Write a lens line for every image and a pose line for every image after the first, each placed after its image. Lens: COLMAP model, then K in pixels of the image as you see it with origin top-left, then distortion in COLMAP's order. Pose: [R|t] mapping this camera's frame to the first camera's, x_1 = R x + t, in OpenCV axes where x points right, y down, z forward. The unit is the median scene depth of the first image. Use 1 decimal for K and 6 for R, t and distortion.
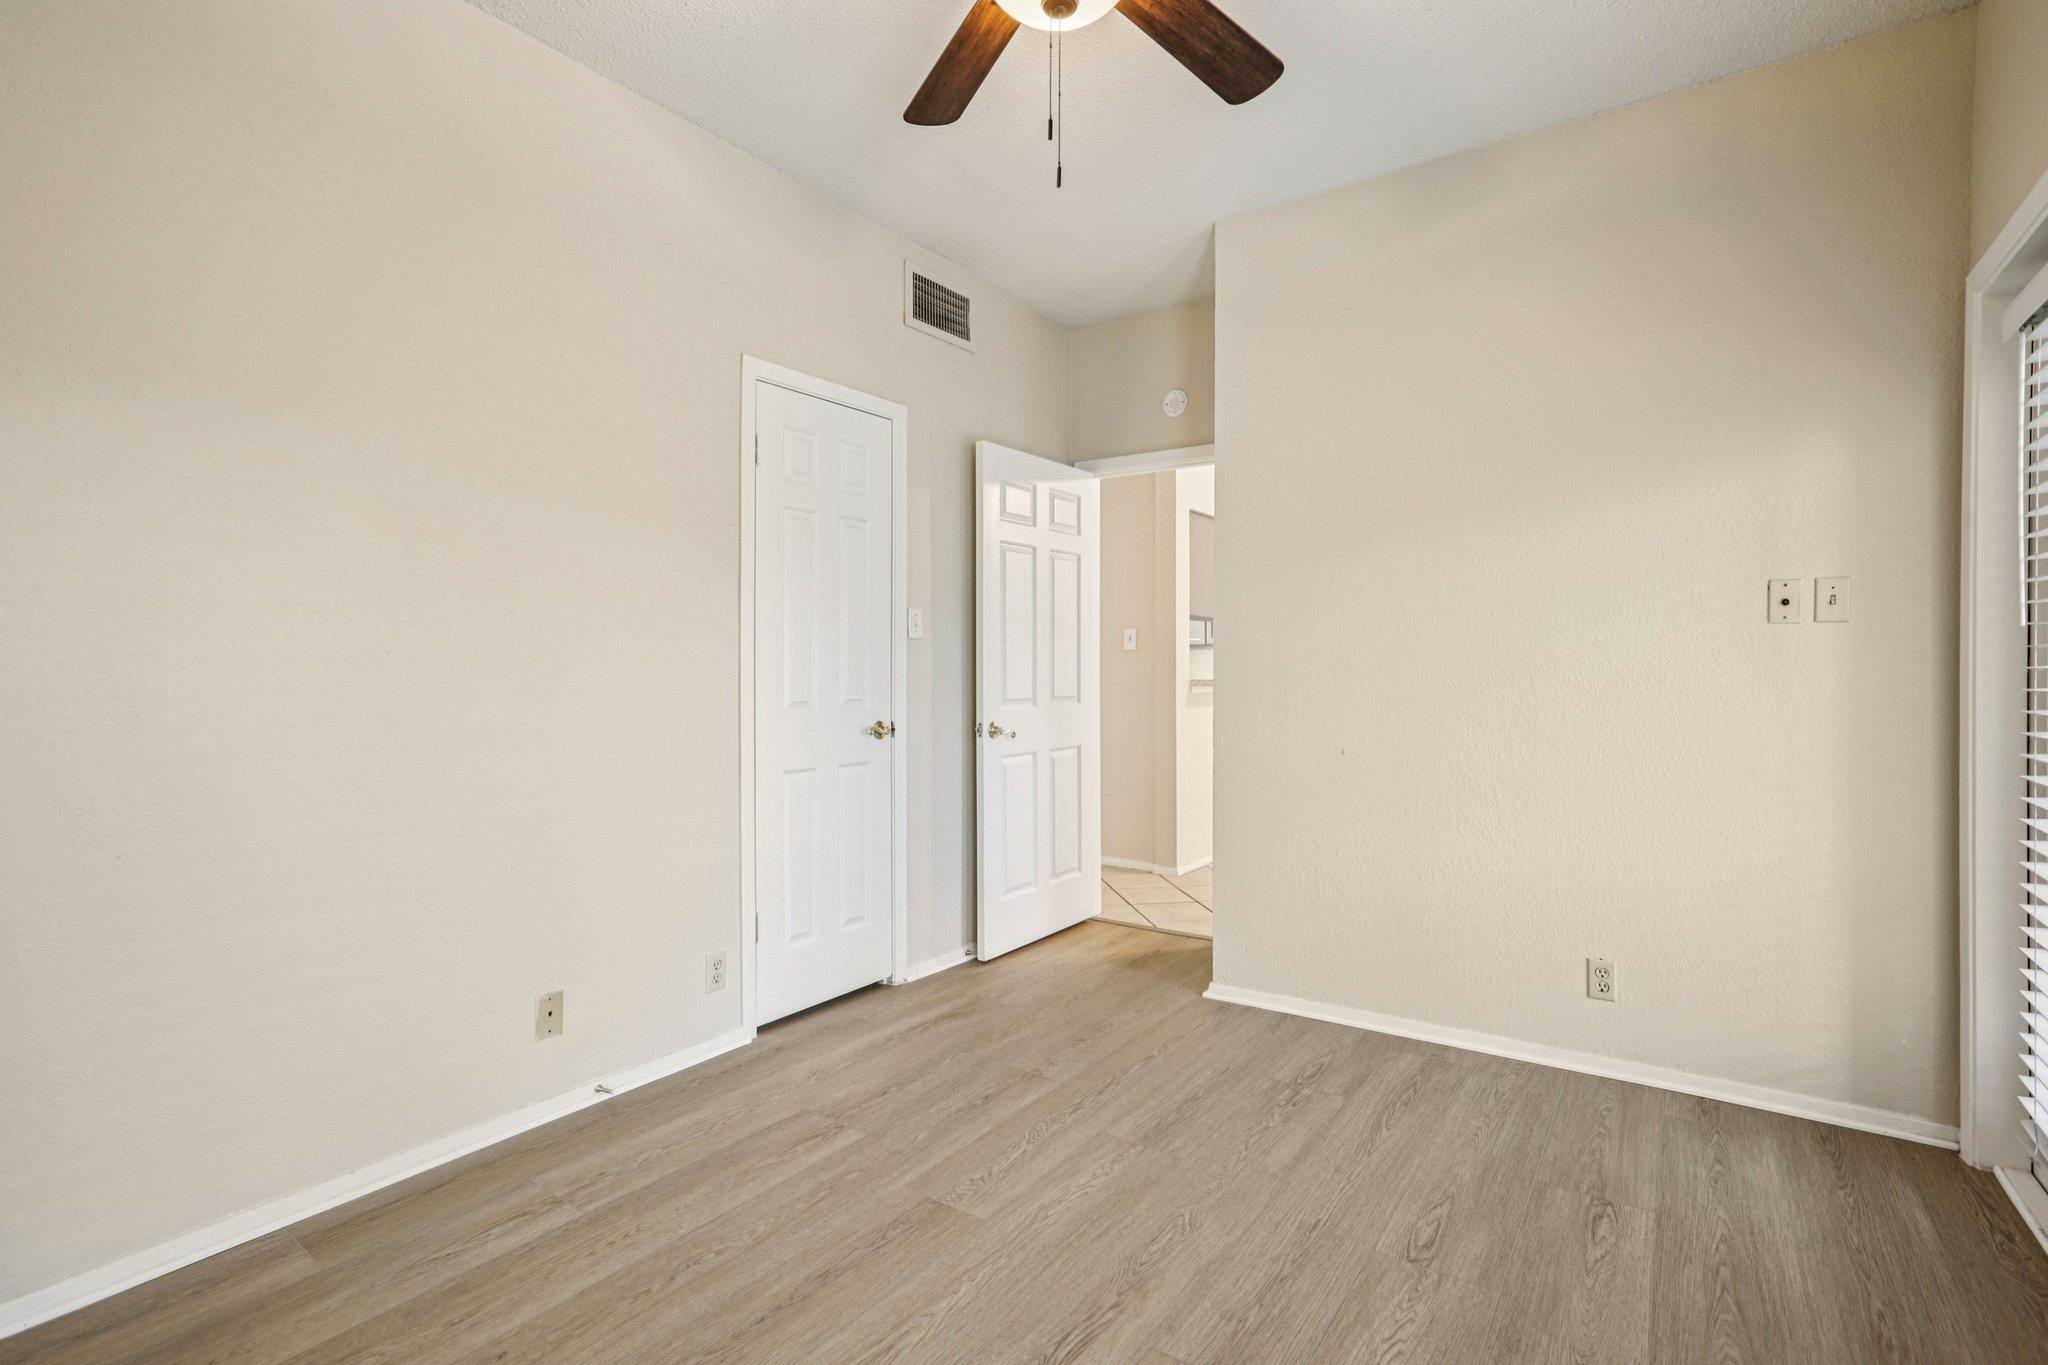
lens RADIAL K [[950.4, 0, 1041.2], [0, 950.4, 667.2], [0, 0, 1]] dist [-0.020497, 0.003061]
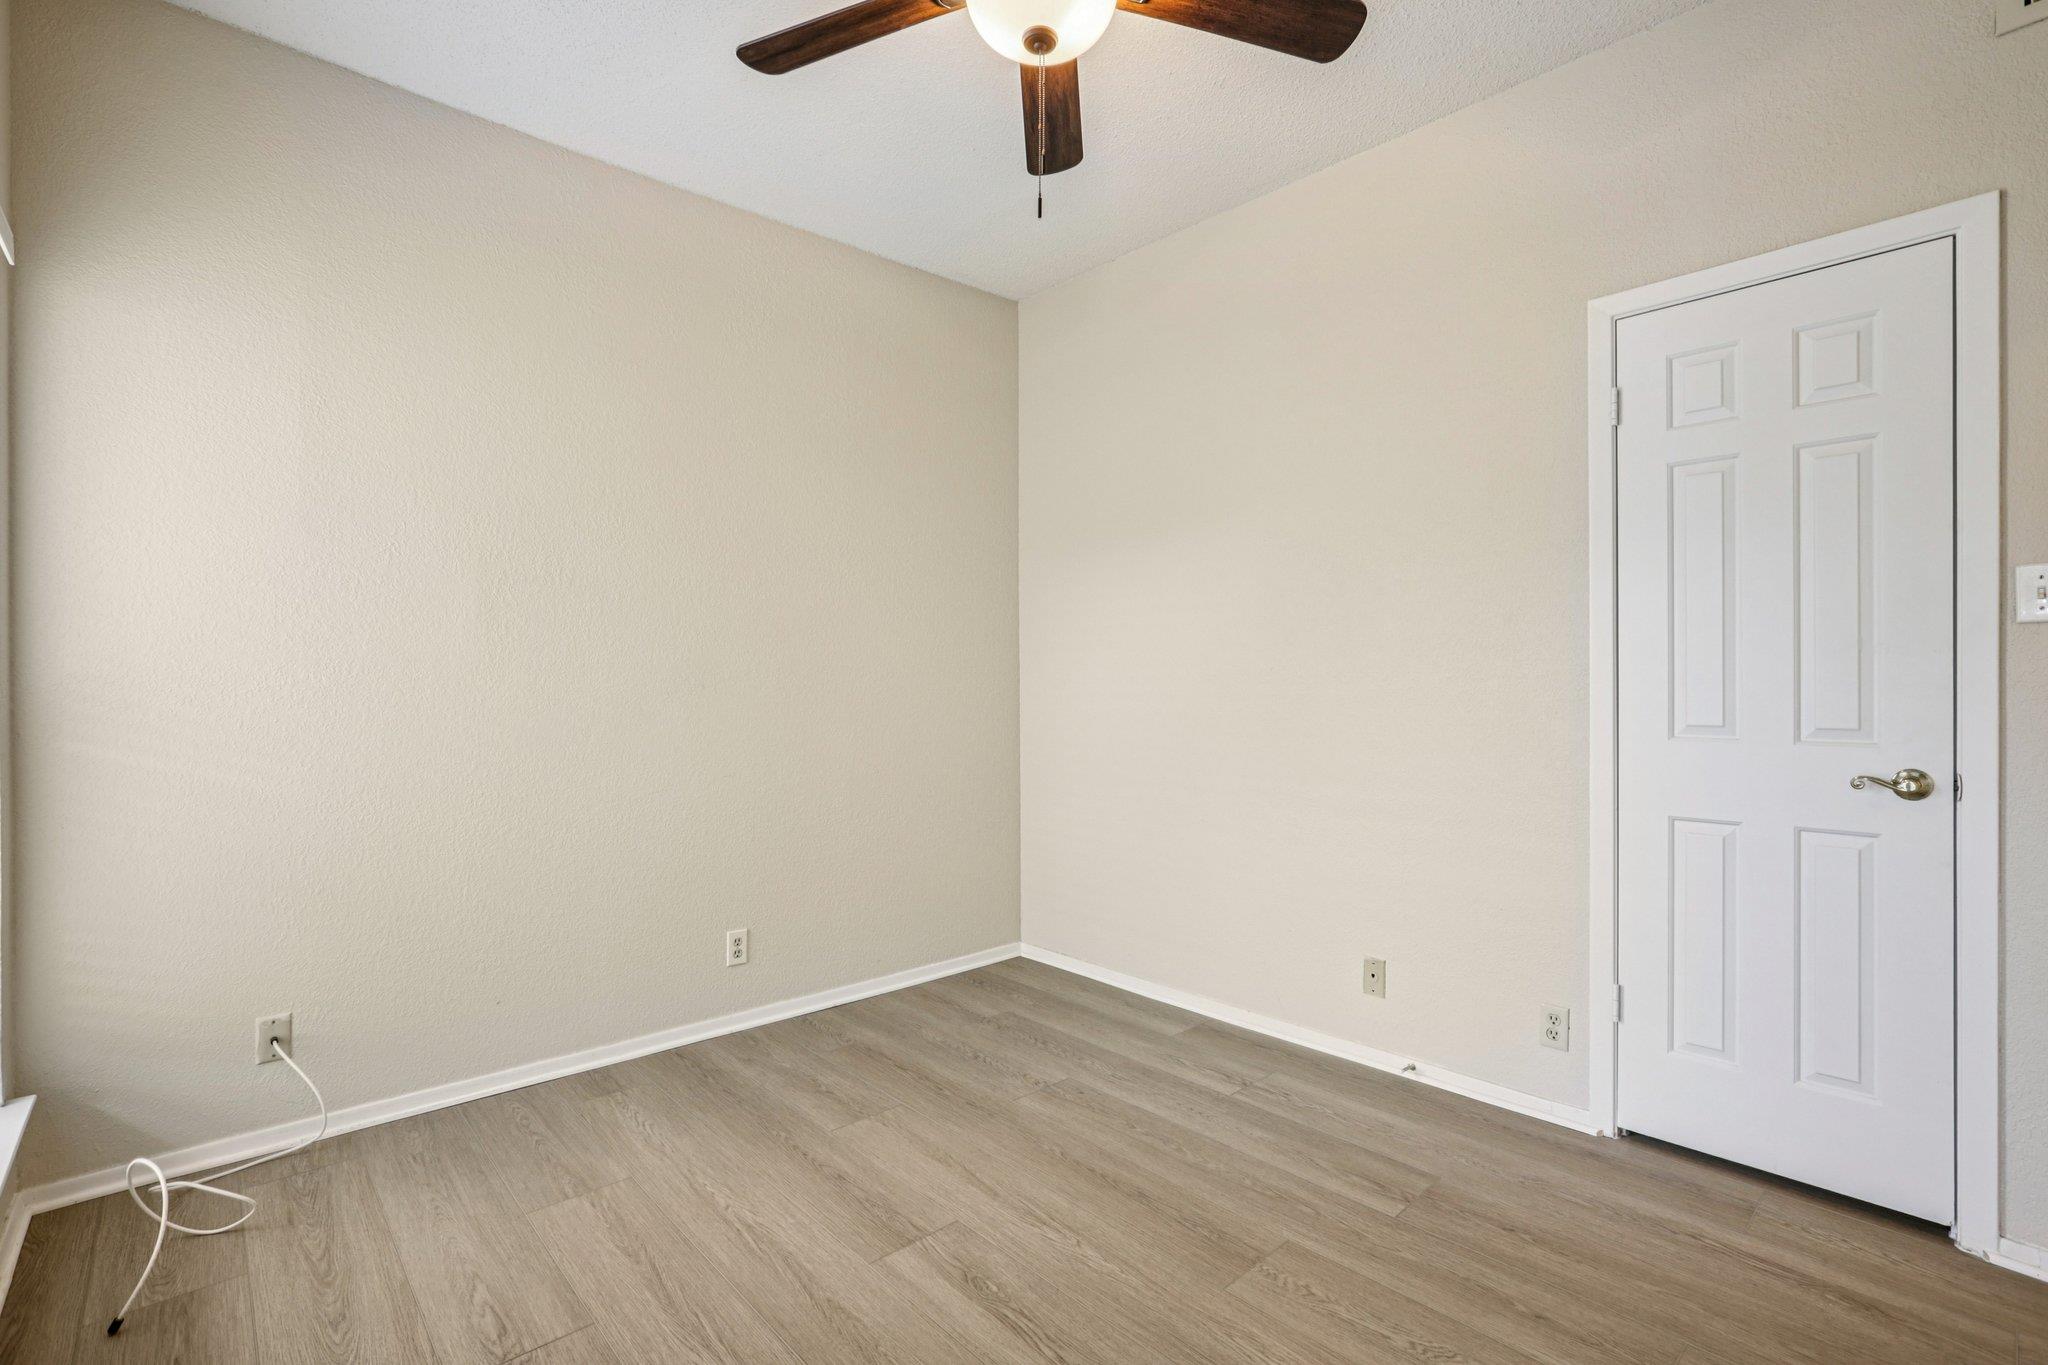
lens RADIAL K [[950.4, 0, 1023.1], [0, 950.4, 678.6], [0, 0, 1]] dist [-0.020497, 0.003061]
pose [[-0.228103, -0.000192, -0.973637, 0.715611], [0.006528, 0.999977, -0.001726, -0.001931], [0.973615, -0.006750, -0.228097, 0.841893]]
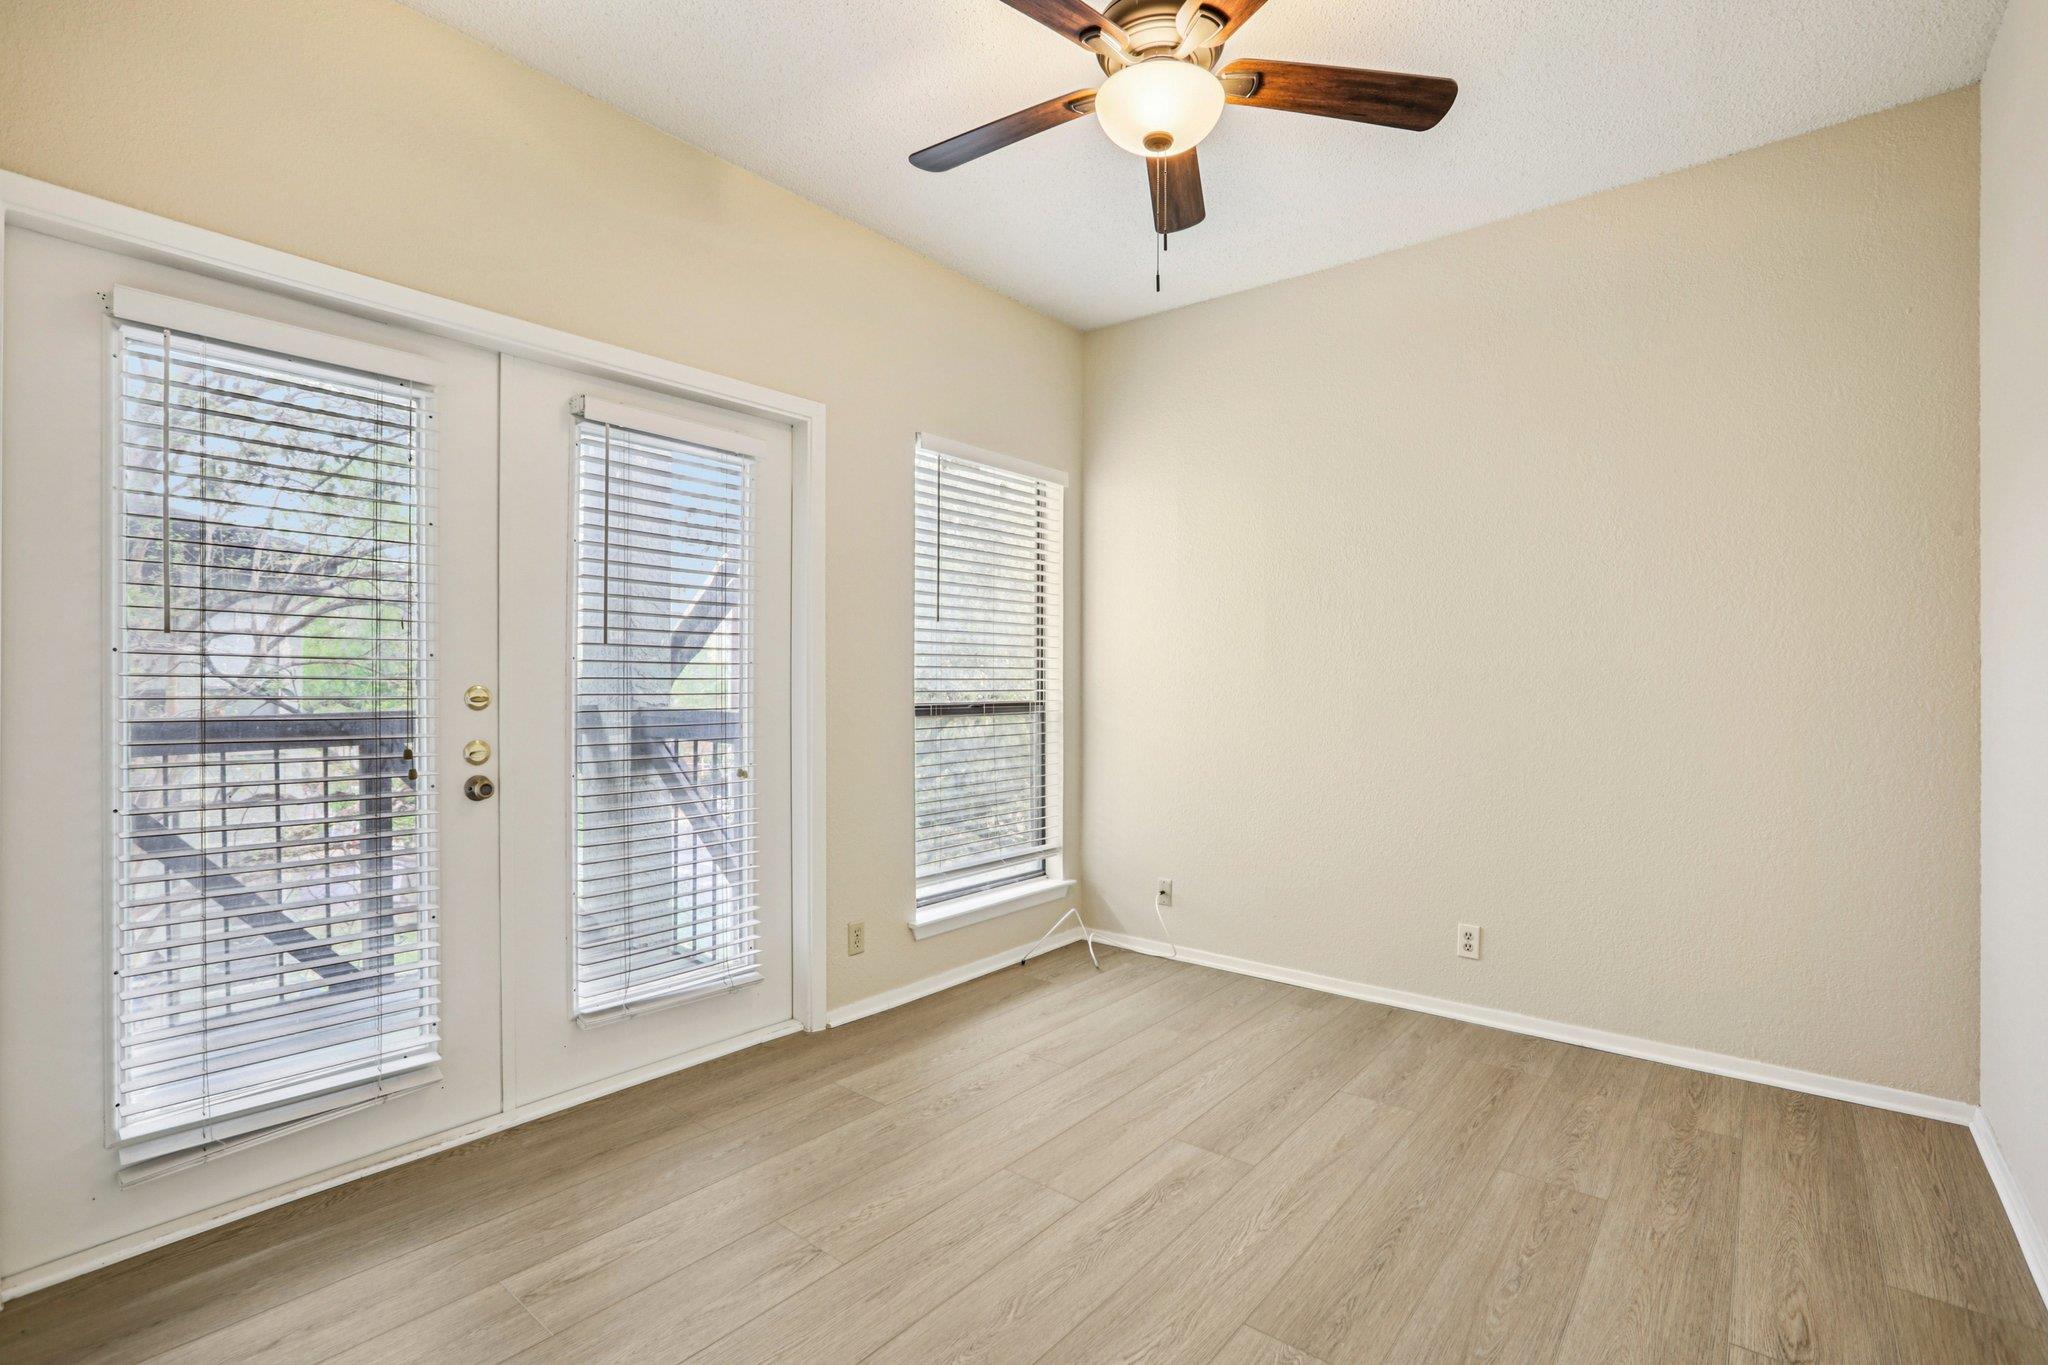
lens RADIAL K [[950.4, 0, 1042.7], [0, 950.4, 689.3], [0, 0, 1]] dist [-0.020497, 0.003061]
pose [[-0.998075, -0.010571, 0.061113, 0.064967], [-0.010228, 0.999930, 0.005916, 0.000874], [-0.061171, 0.005279, -0.998113, 1.542986]]
